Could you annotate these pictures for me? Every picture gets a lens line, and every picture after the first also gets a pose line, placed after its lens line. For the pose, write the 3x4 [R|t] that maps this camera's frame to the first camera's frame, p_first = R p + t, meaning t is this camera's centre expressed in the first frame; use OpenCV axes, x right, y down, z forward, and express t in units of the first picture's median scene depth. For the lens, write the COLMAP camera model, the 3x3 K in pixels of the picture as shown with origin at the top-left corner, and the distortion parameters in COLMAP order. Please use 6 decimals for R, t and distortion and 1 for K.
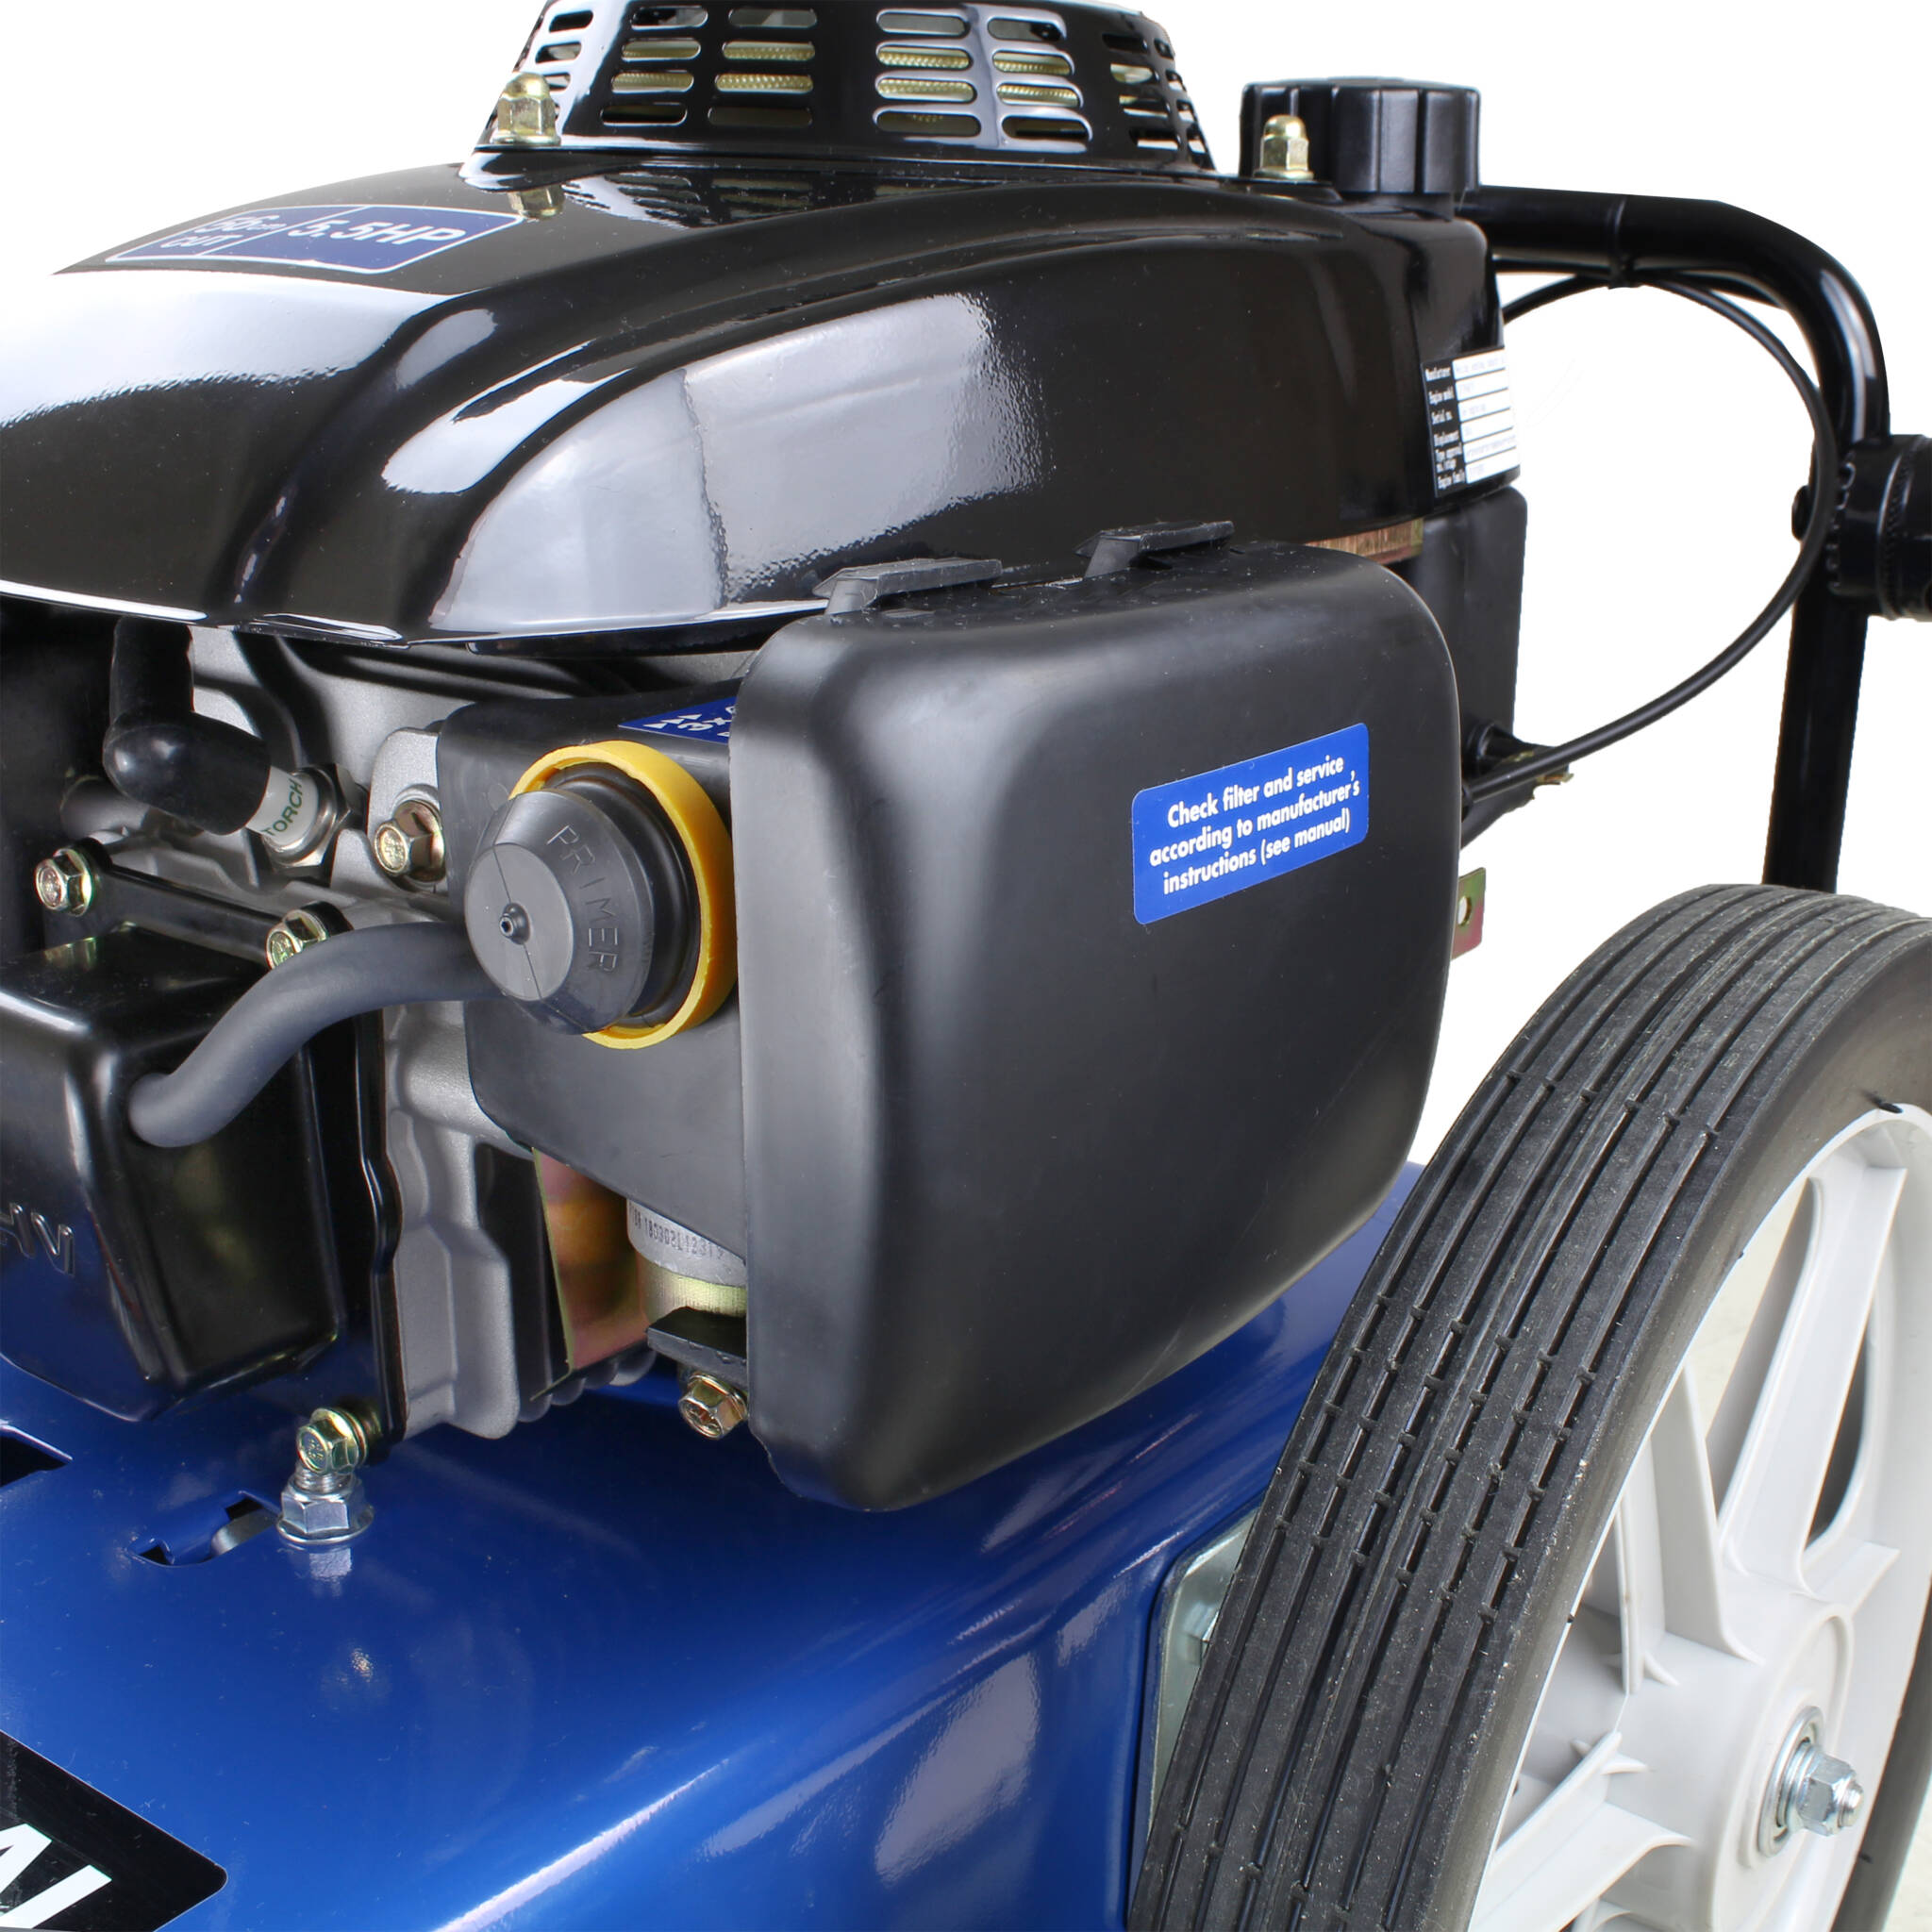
lens RADIAL K [[2587.5, 0, 966.0], [0, 2587.5, 966.0], [0, 0, 1]] dist [0.008160, -0.559713]
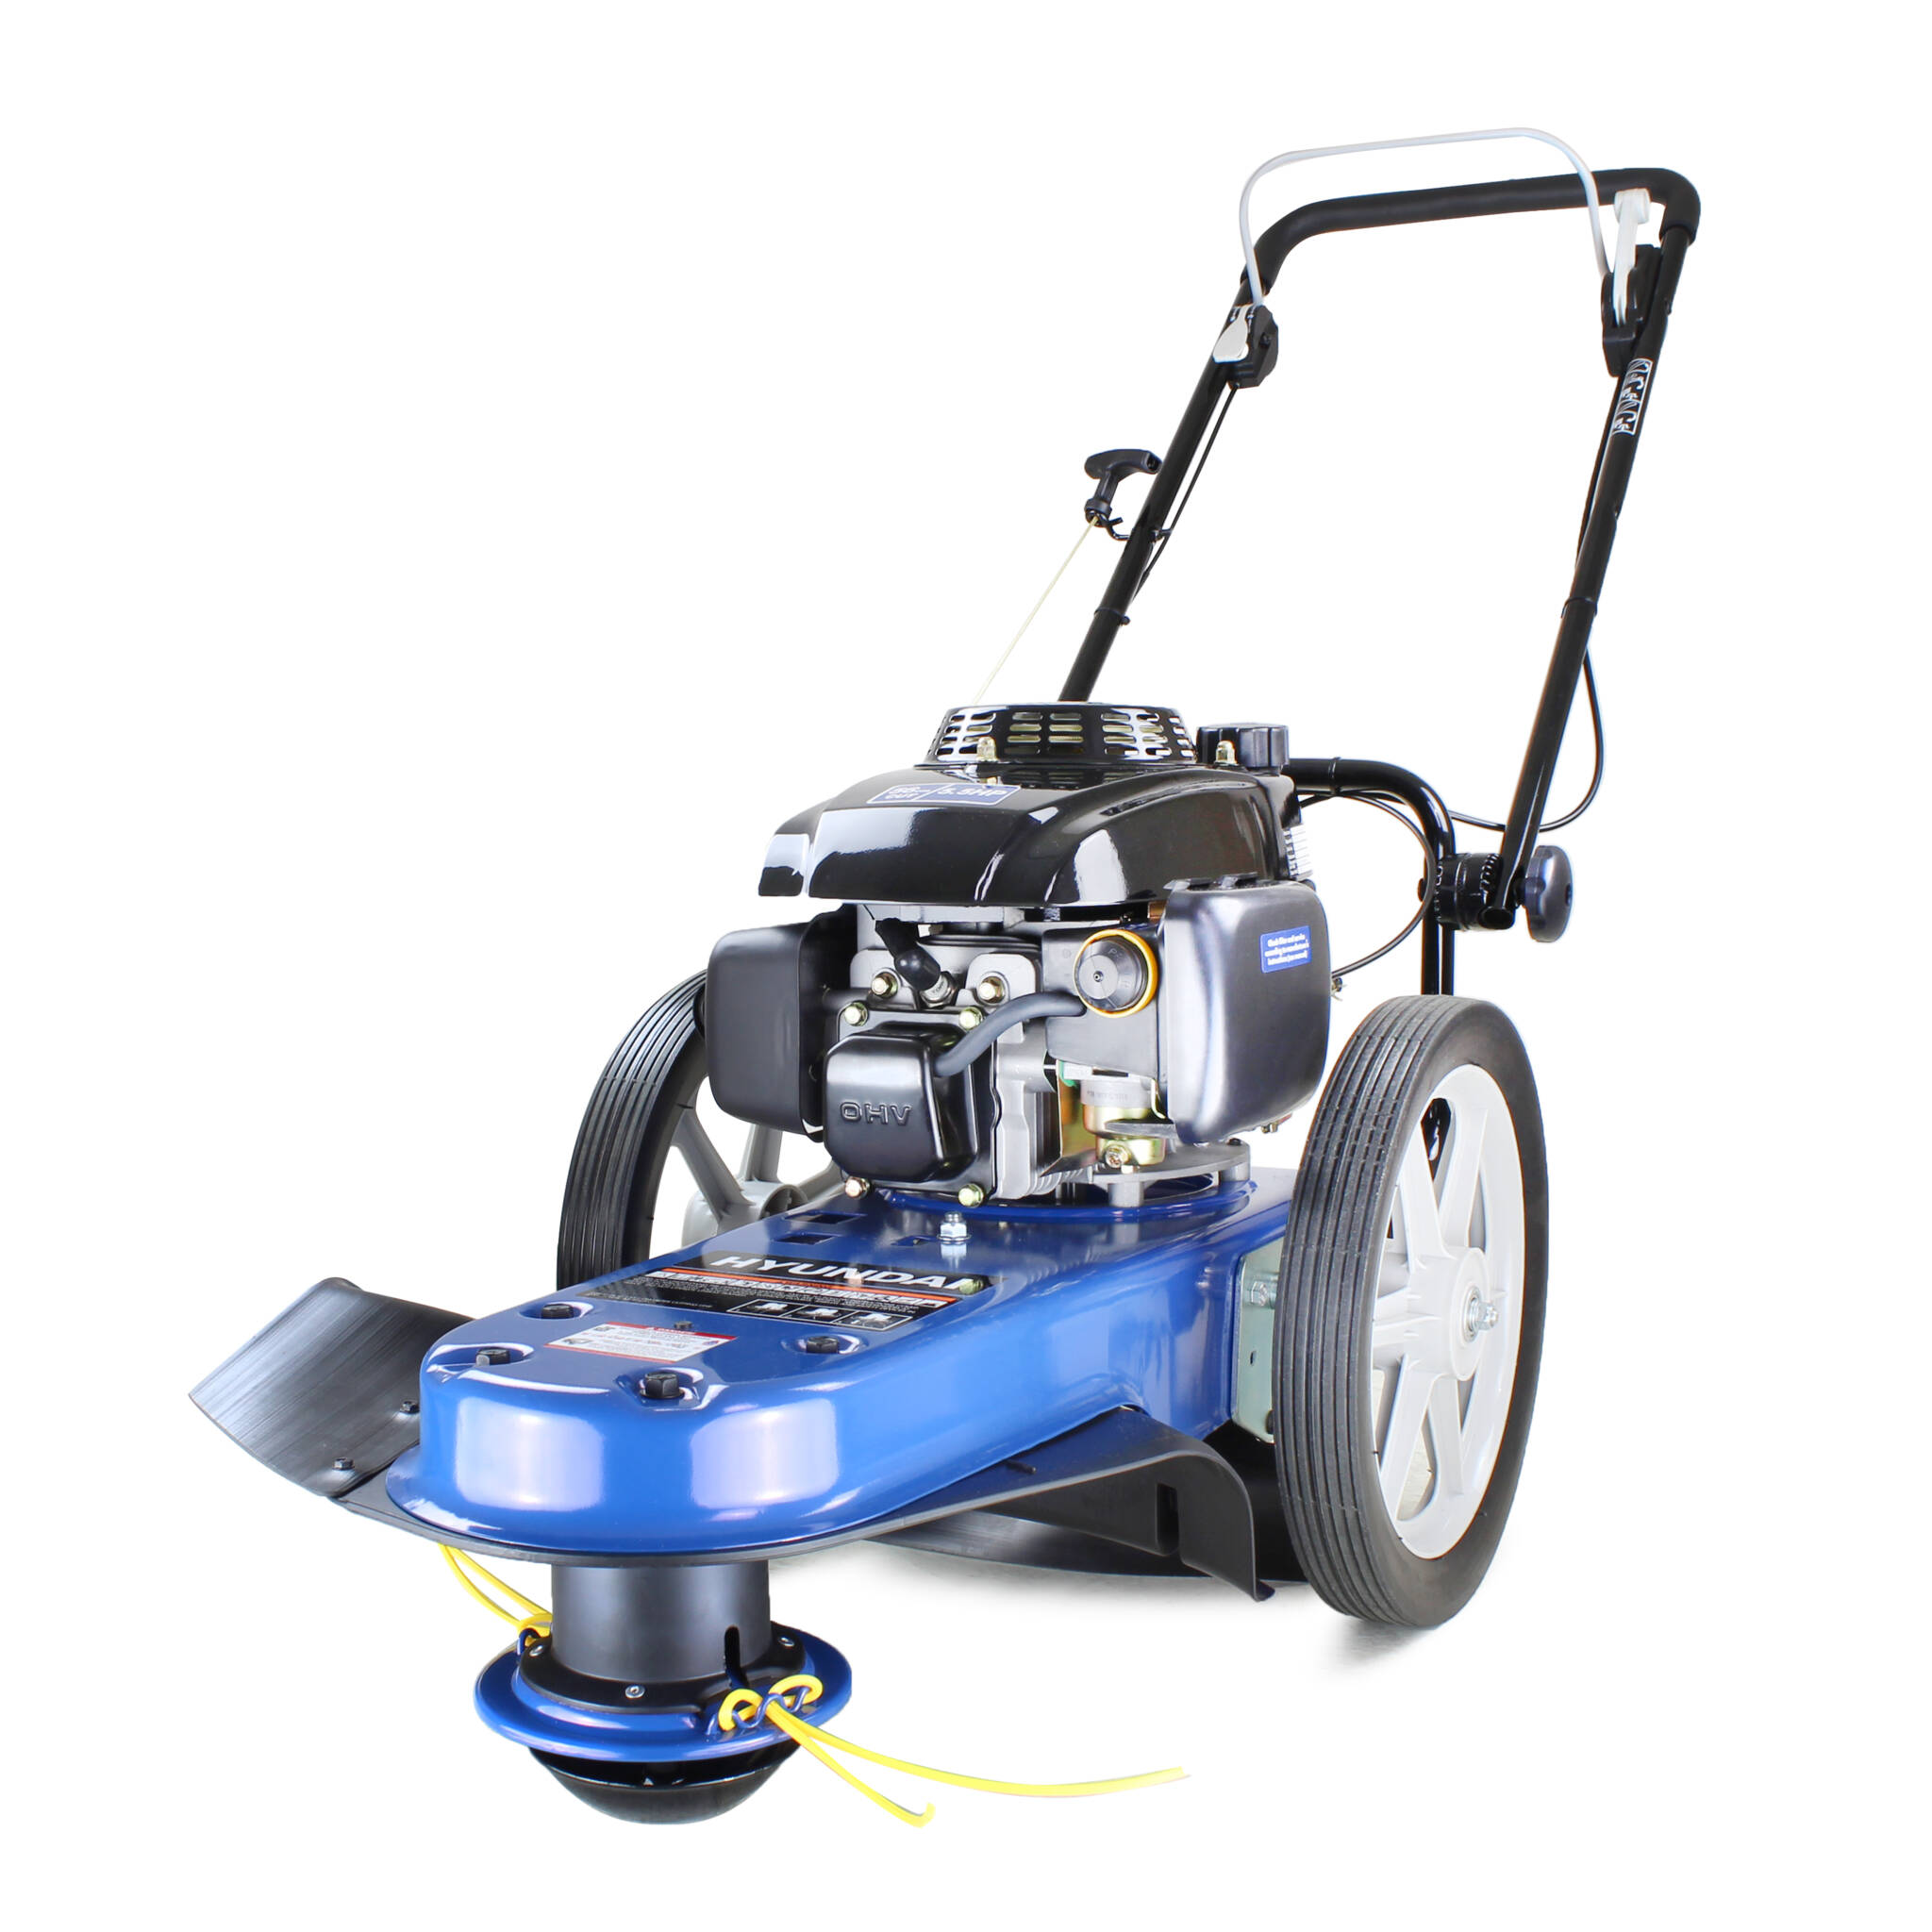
lens RADIAL K [[2587.5, 0, 966.0], [0, 2587.5, 966.0], [0, 0, 1]] dist [0.008160, -0.559713]
pose [[0.988241, -0.040932, 0.147322, -0.540975], [0.069846, 0.977950, -0.196811, 0.405933], [-0.136018, 0.204787, 0.969310, -1.512379]]
